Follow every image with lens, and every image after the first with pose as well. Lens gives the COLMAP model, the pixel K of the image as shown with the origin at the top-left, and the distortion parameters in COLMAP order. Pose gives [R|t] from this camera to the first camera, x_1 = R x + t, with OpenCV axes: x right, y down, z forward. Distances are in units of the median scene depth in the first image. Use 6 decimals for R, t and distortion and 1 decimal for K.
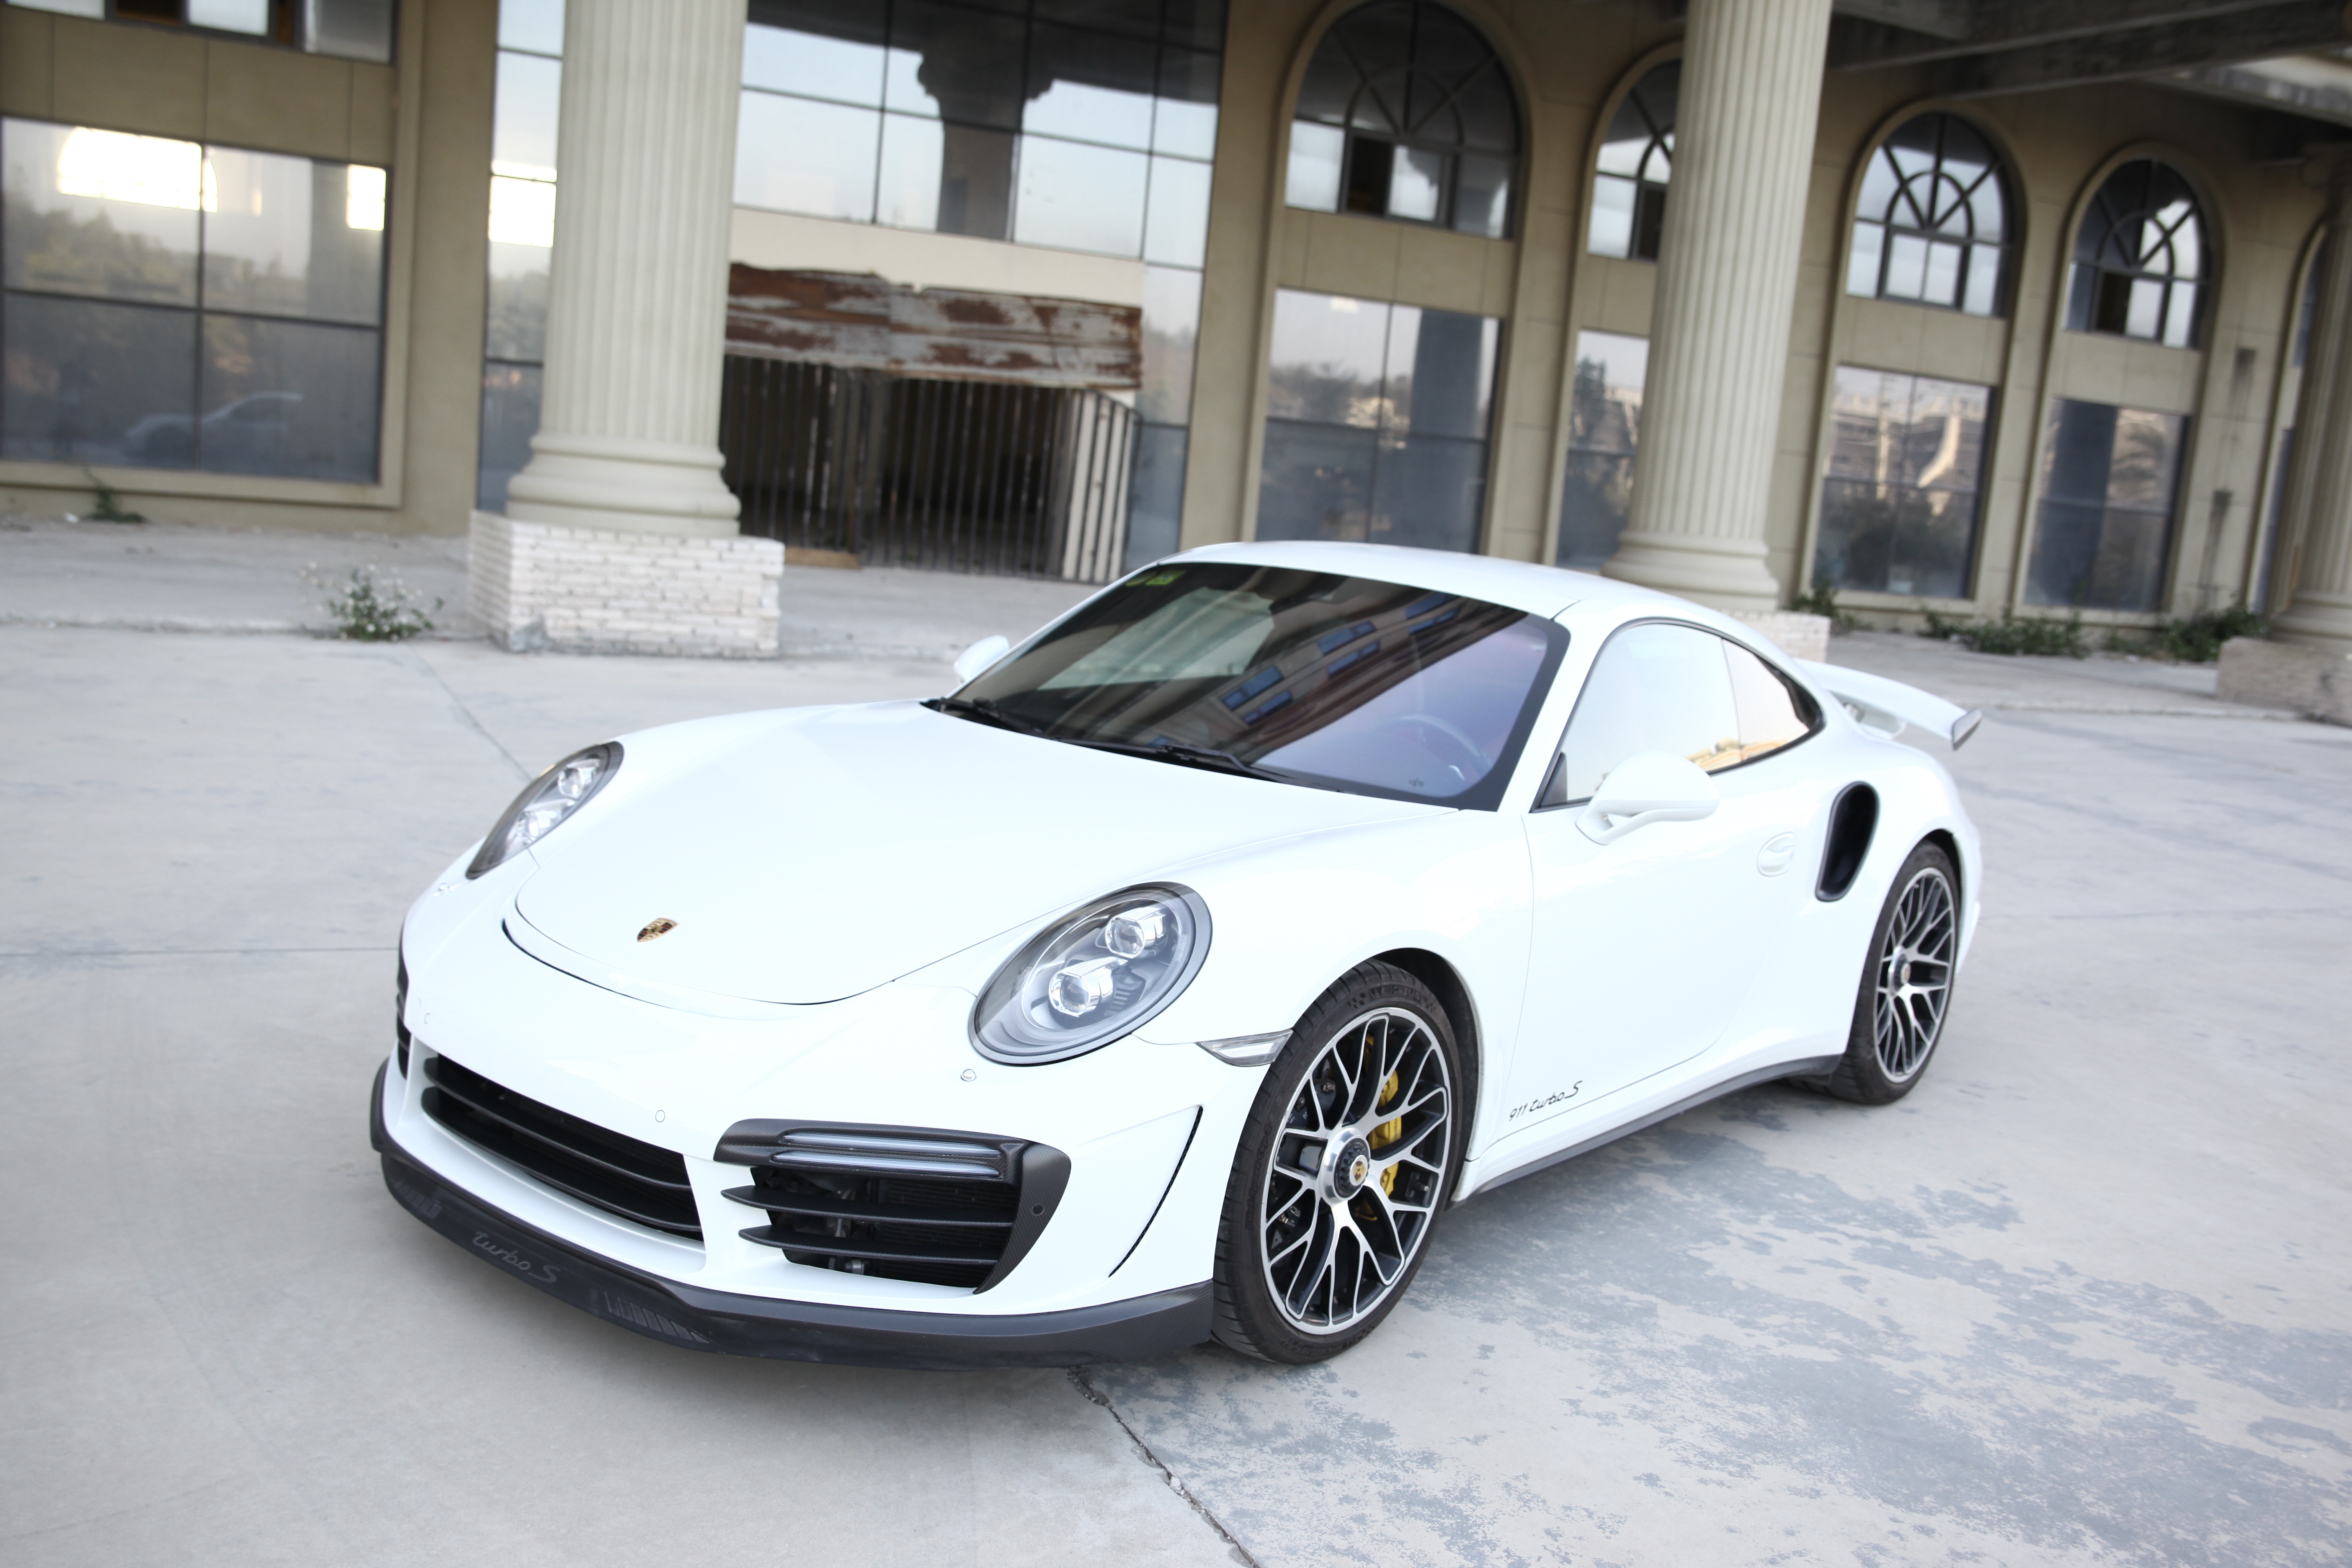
lens RADIAL K [[2145.8, 0, 1162.4], [0, 2145.8, 787.3], [0, 0, 1]] dist [-0.076195, 0.108905]
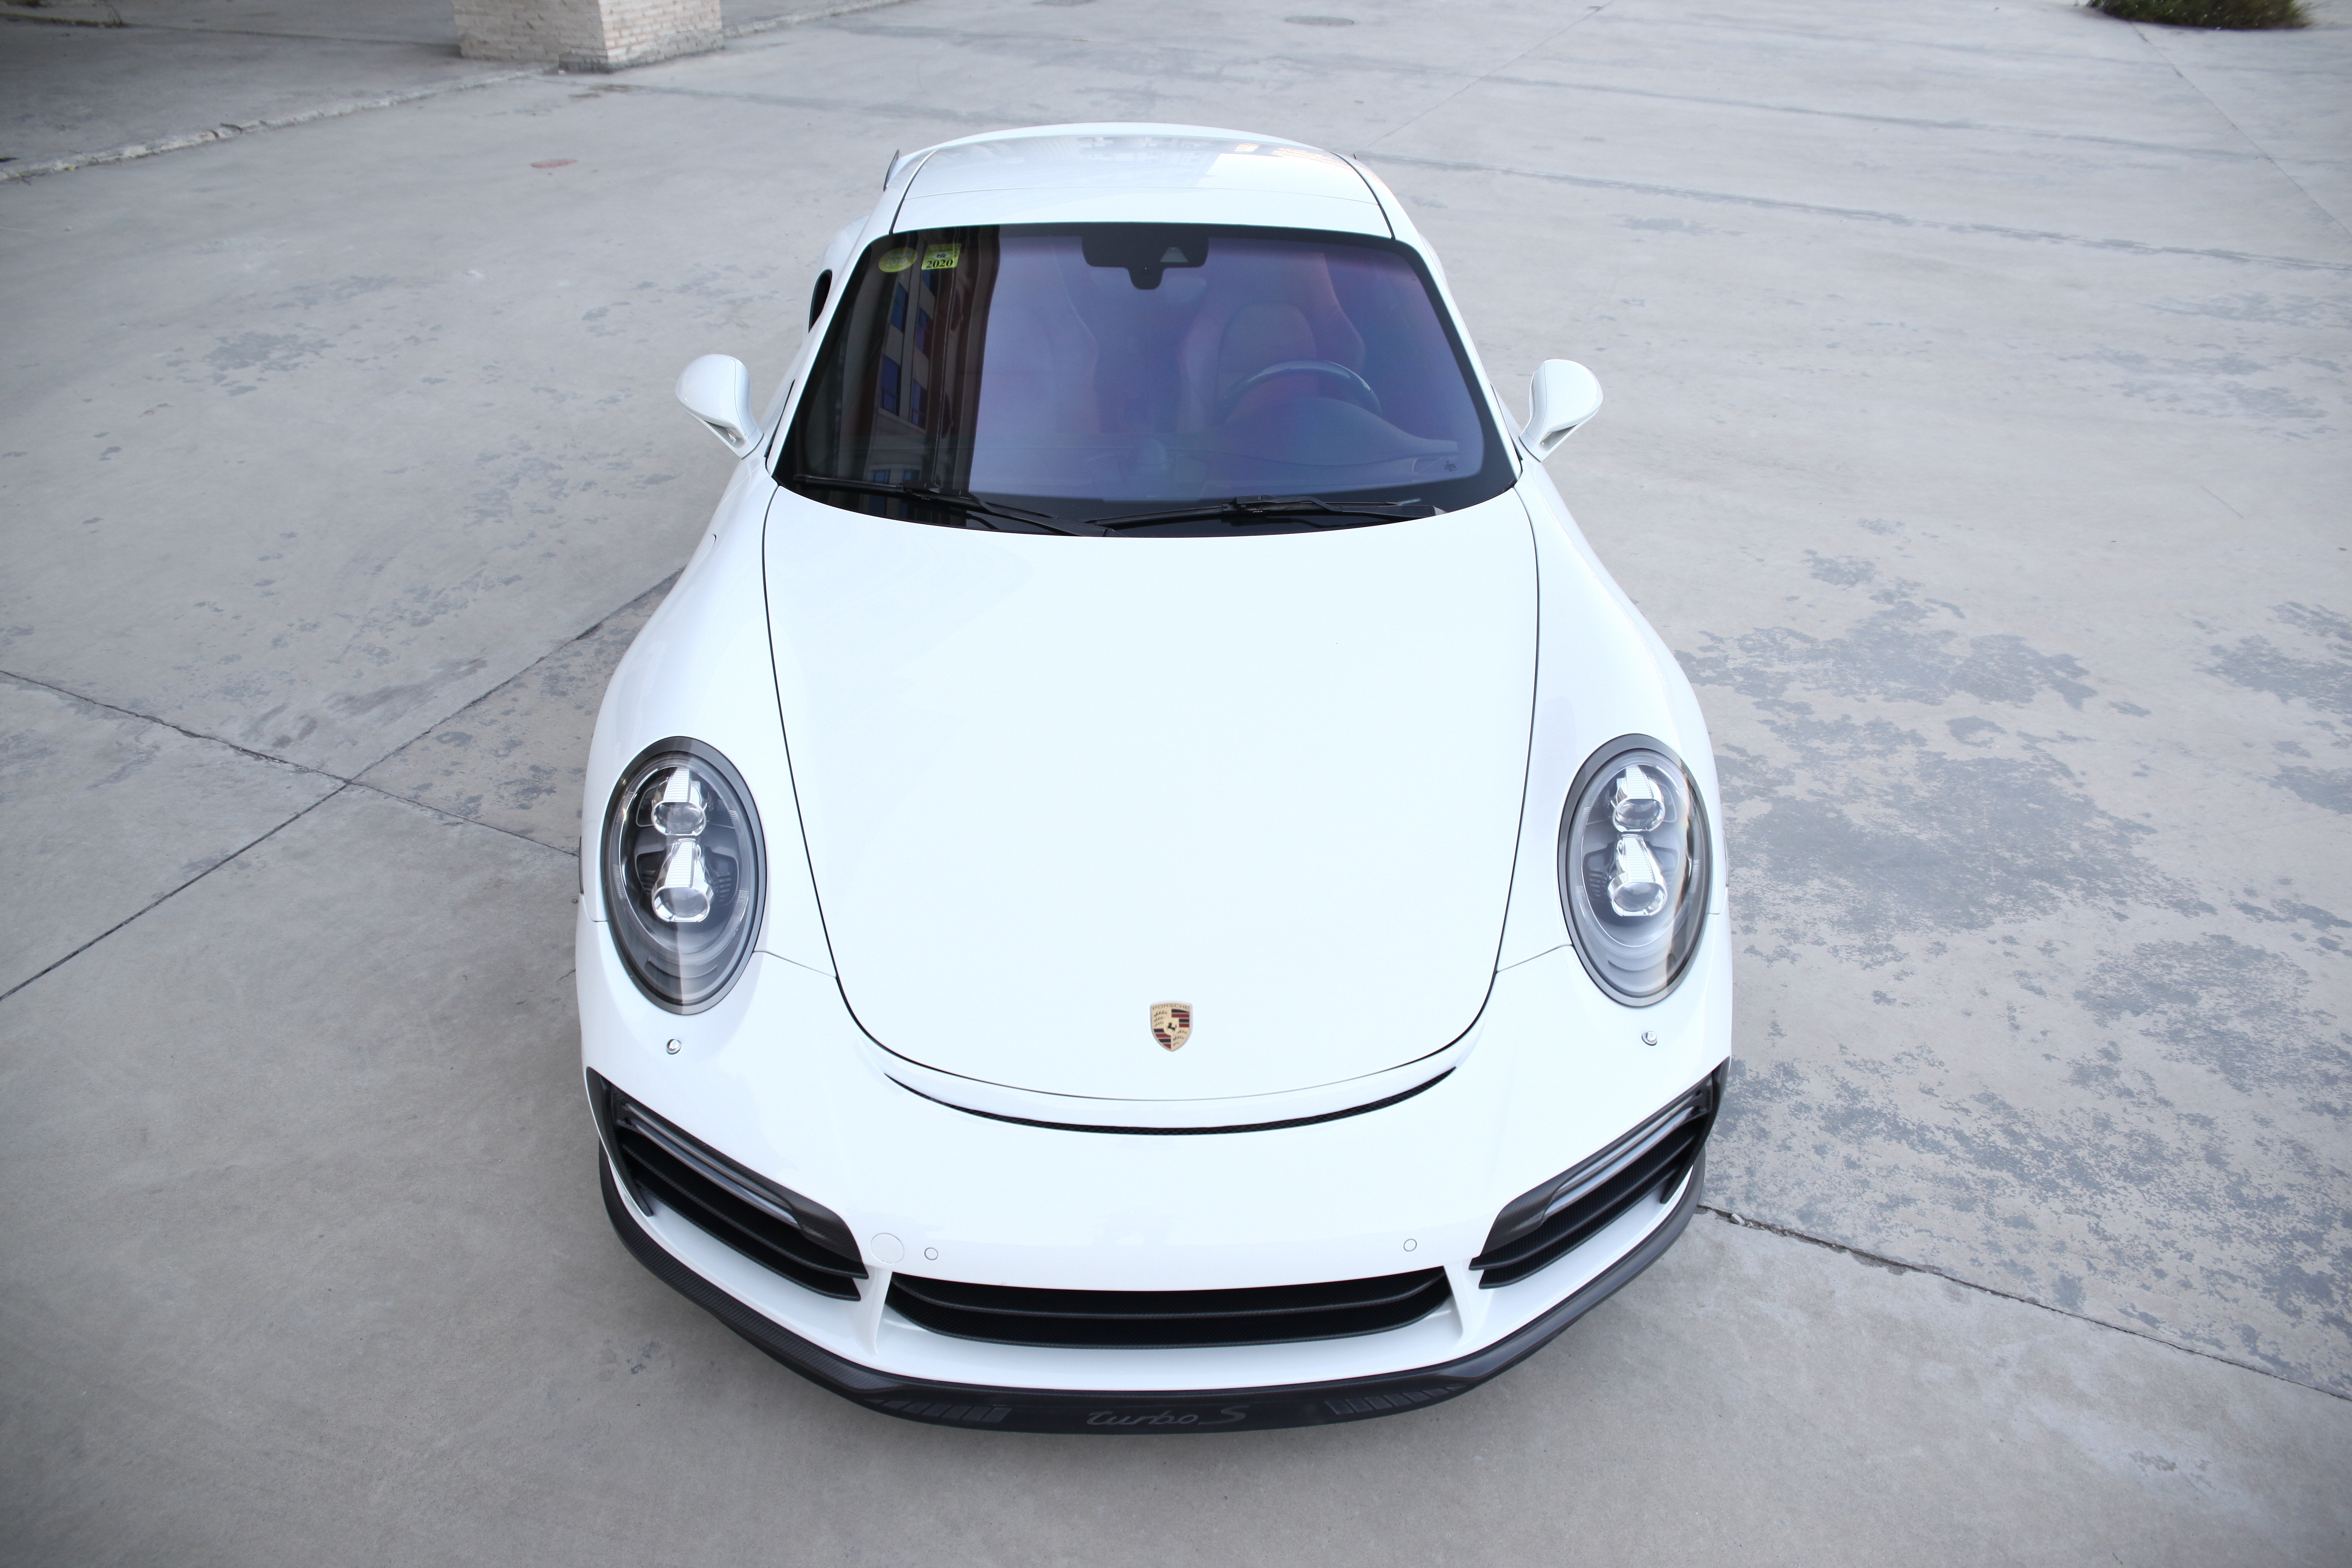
lens RADIAL K [[1597.2, 0, 1169.8], [0, 1597.2, 779.6], [0, 0, 1]] dist [-0.120248, 0.092771]
pose [[0.752072, -0.418112, 0.509480, -0.458084], [0.152712, 0.862527, 0.482417, -0.275971], [-0.641145, -0.285009, 0.712533, 0.539673]]
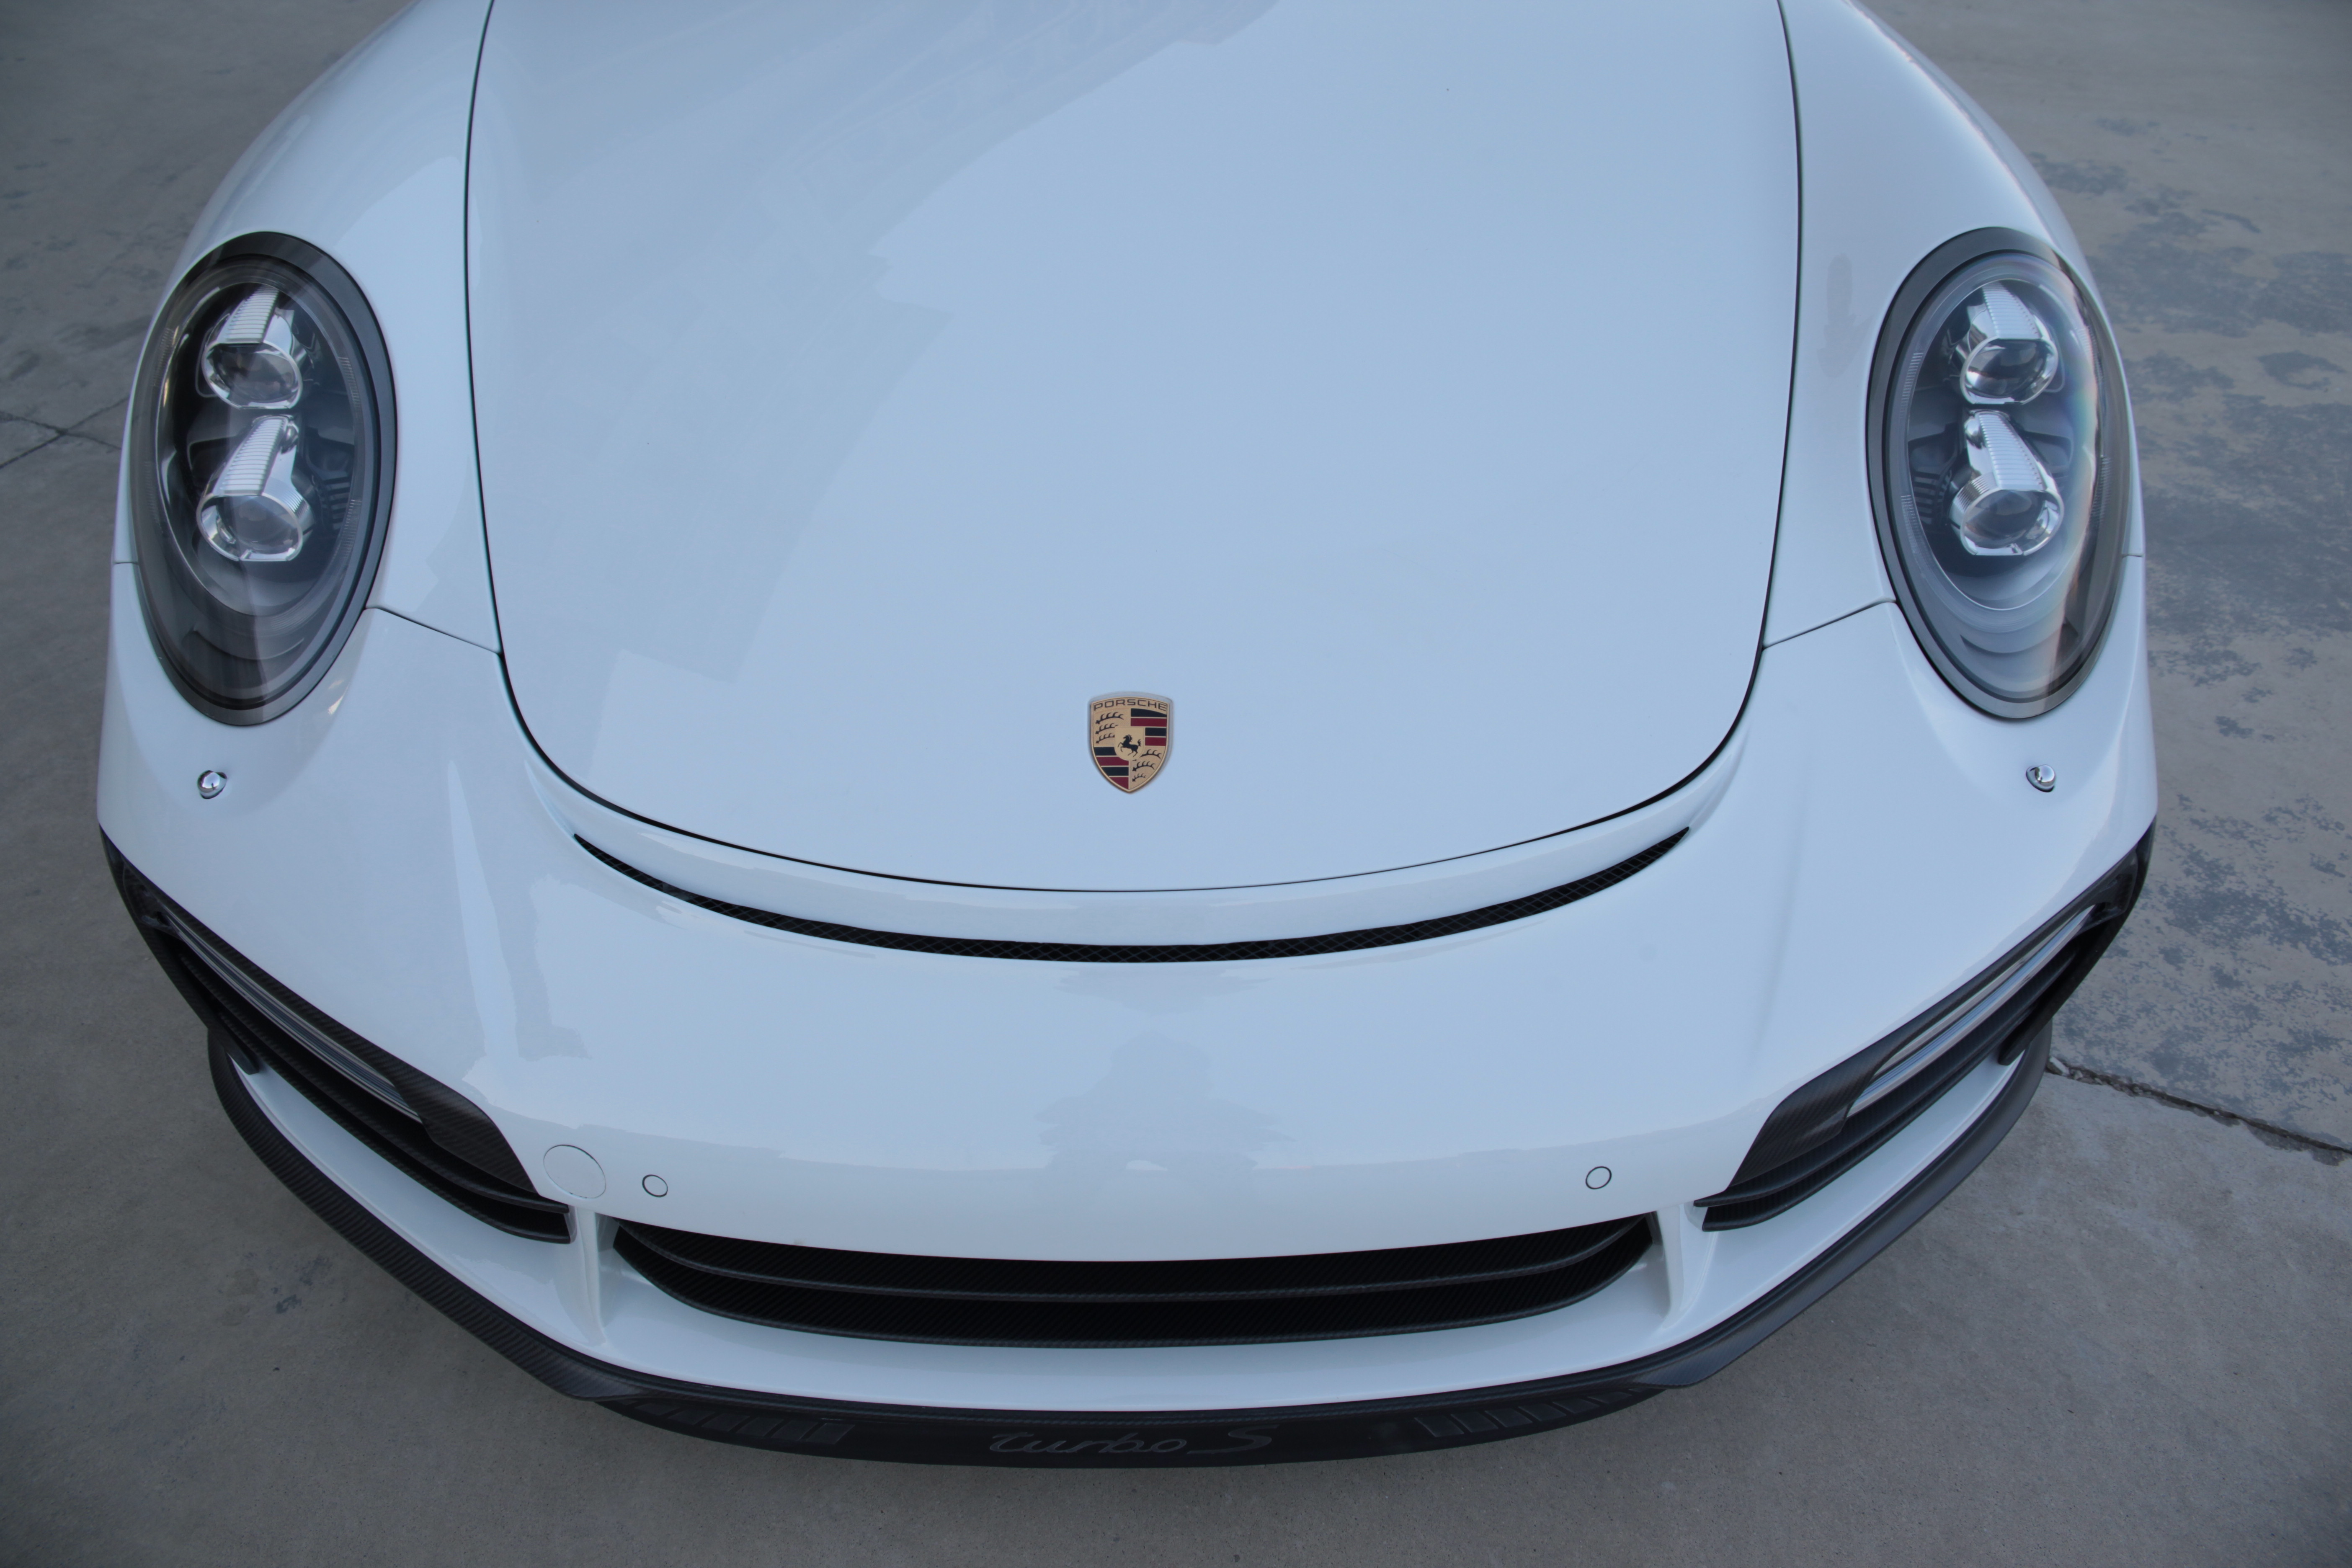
lens RADIAL K [[1573.9, 0, 1173.2], [0, 1573.9, 781.5], [0, 0, 1]] dist [-0.119565, 0.084214]
pose [[0.766882, -0.491066, 0.413214, -0.323961], [0.166527, 0.774051, 0.610830, -0.098105], [-0.619807, -0.399623, 0.675382, 0.714788]]
